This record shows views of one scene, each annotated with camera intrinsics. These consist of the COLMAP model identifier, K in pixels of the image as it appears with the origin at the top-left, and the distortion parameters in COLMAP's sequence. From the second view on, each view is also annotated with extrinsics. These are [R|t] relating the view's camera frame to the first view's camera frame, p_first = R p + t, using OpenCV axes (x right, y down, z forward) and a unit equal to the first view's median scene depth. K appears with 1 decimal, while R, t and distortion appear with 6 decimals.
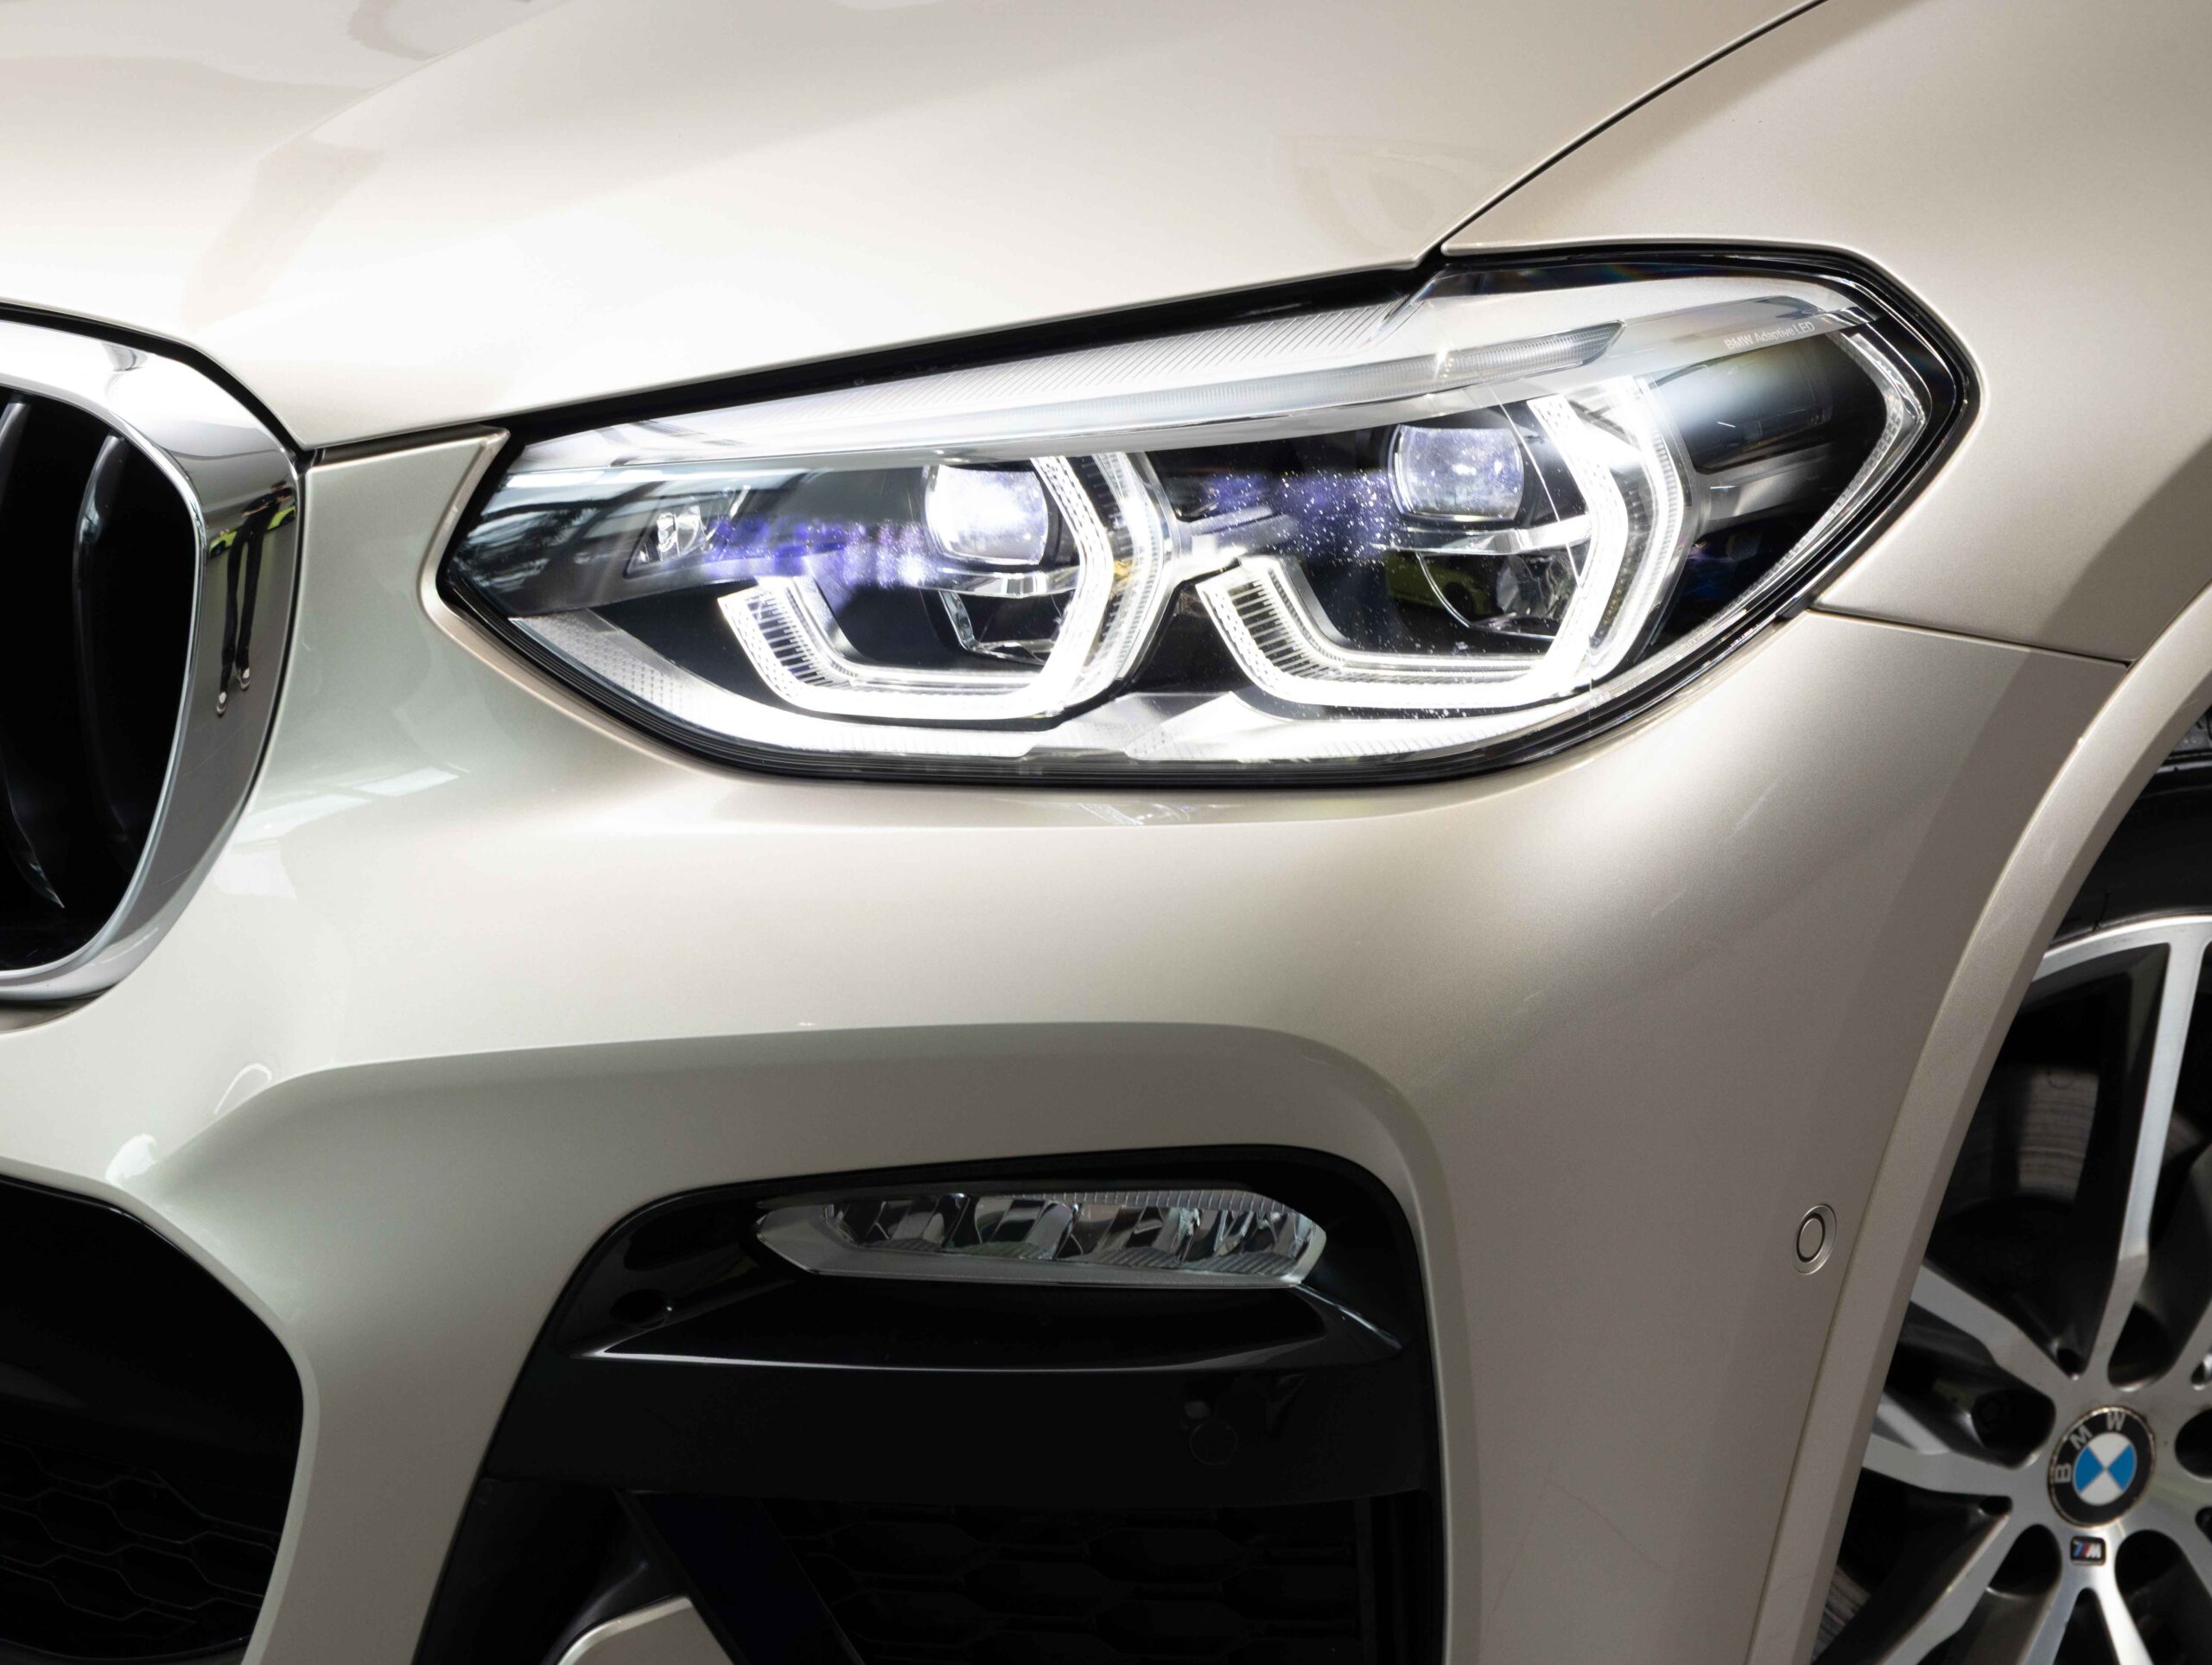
lens RADIAL K [[4624.9, 0, 1106.0], [0, 4624.9, 832.5], [0, 0, 1]] dist [-0.083779, 0.574127]
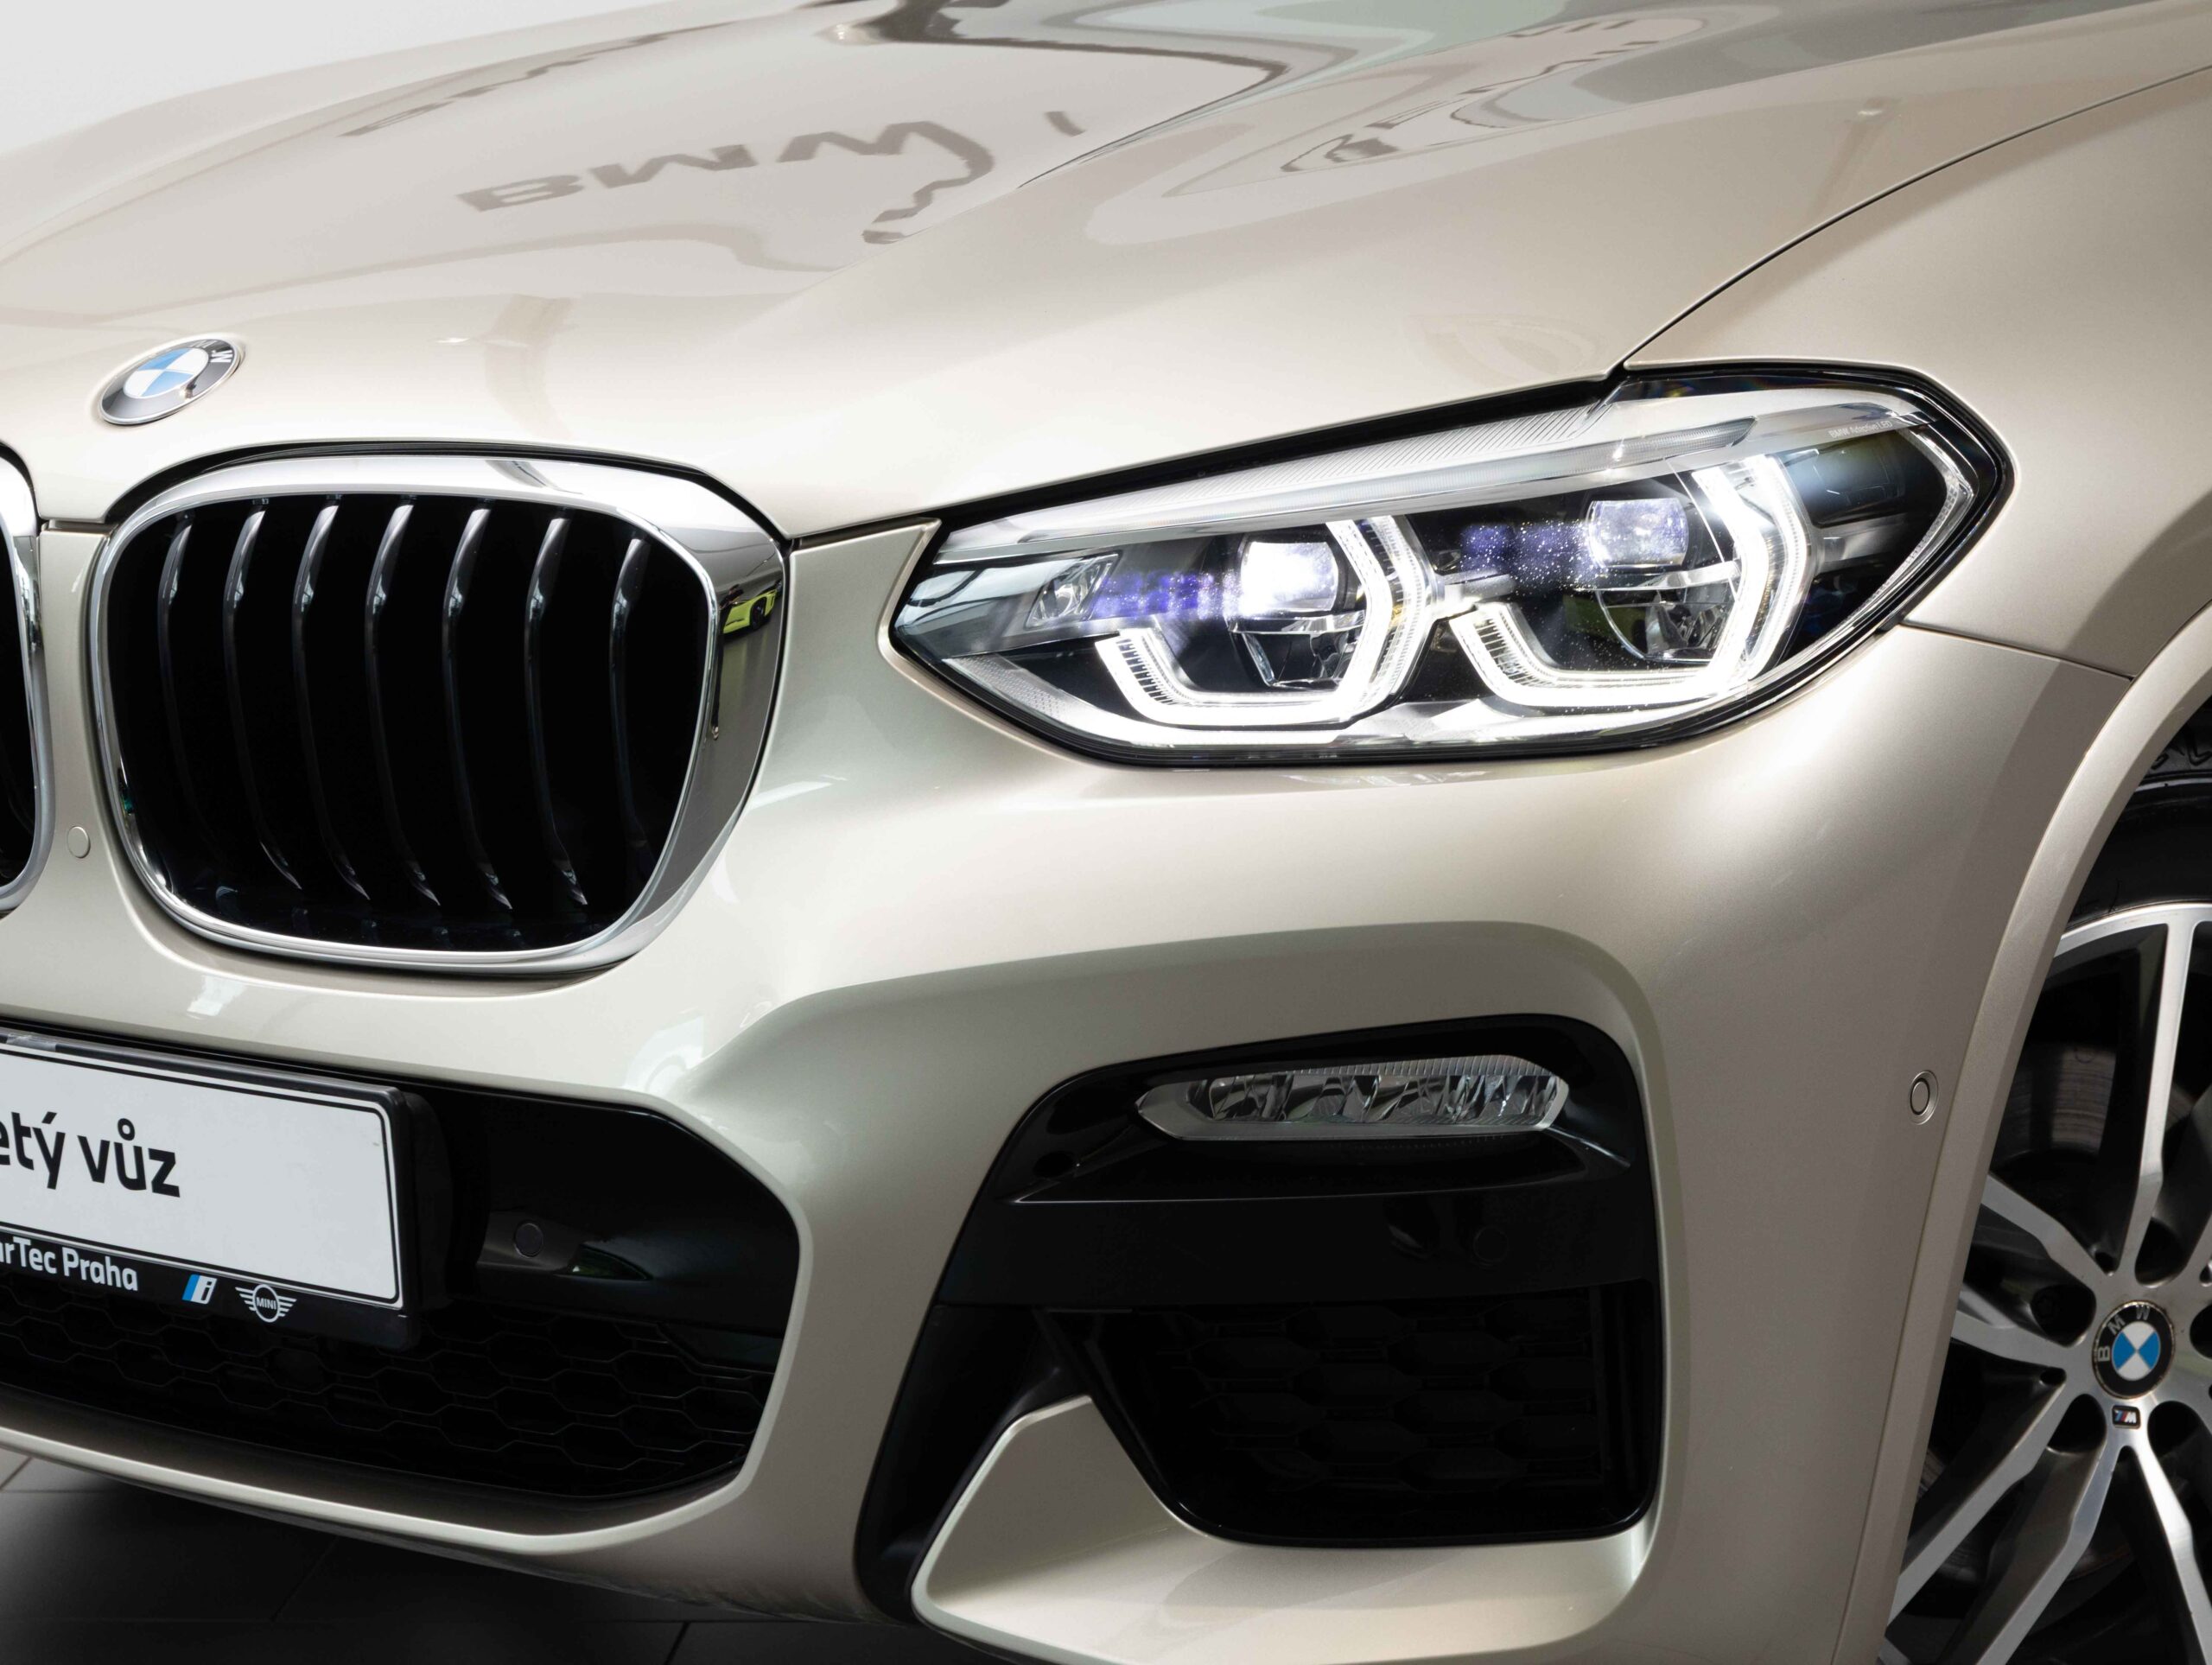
lens RADIAL K [[4624.9, 0, 1106.0], [0, 4624.9, 832.5], [0, 0, 1]] dist [-0.083779, 0.574127]
pose [[0.999416, -0.028280, 0.019171, -0.107836], [0.030021, 0.994769, -0.097634, 0.136396], [-0.016309, 0.098153, 0.995038, -0.338332]]
